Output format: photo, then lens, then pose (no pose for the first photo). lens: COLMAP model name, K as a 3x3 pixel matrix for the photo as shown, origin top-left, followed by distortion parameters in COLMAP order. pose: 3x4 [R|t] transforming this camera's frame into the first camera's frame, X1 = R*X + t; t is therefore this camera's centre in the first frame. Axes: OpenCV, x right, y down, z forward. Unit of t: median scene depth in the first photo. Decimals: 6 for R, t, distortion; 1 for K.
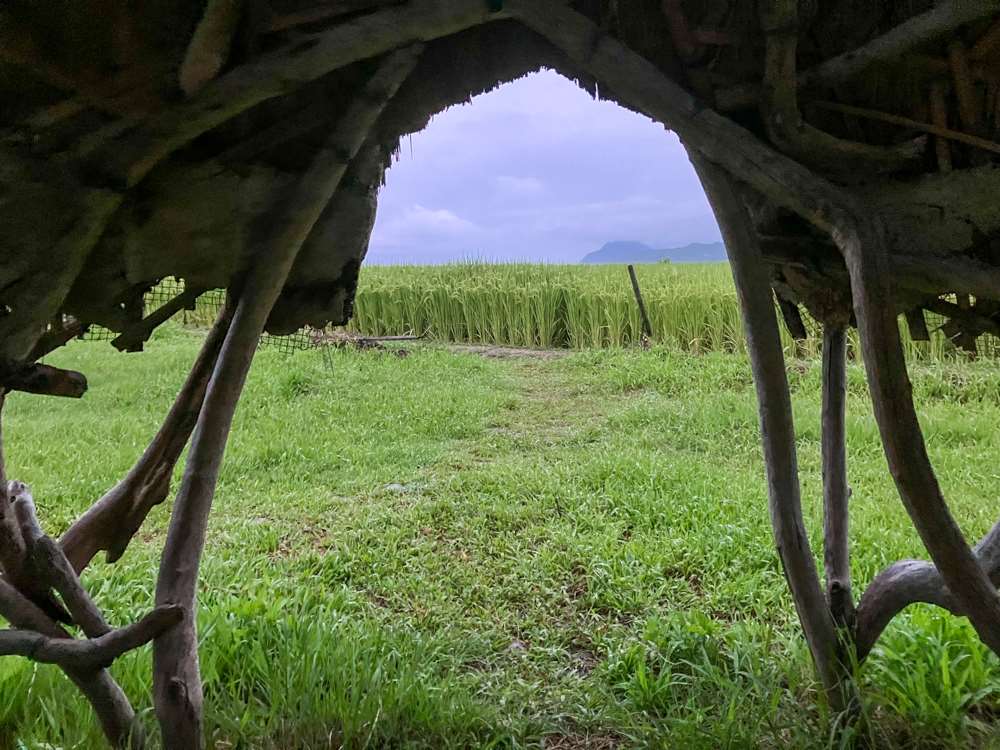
lens RADIAL K [[810.3, 0, 490.3], [0, 810.3, 367.1], [0, 0, 1]] dist [0.069009, -0.001431]
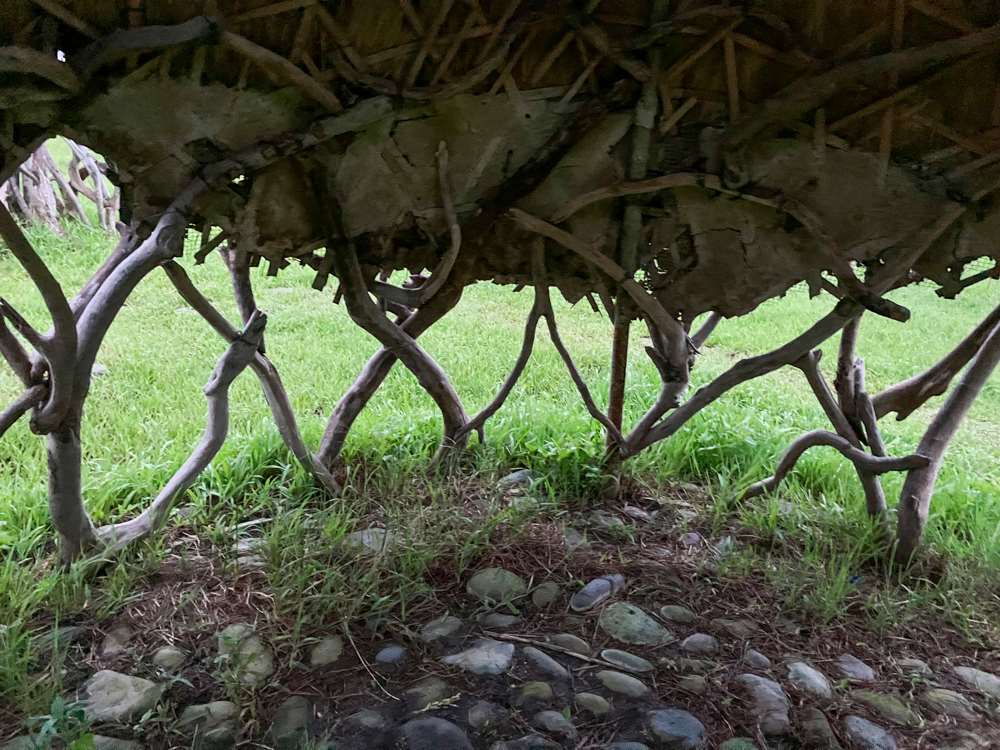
lens RADIAL K [[810.3, 0, 493.8], [0, 810.3, 366.9], [0, 0, 1]] dist [0.069009, -0.001431]
pose [[0.554883, 0.287516, -0.780666, 0.370946], [-0.164455, 0.957773, 0.235852, -0.128972], [0.815512, -0.002486, 0.578735, -0.651989]]
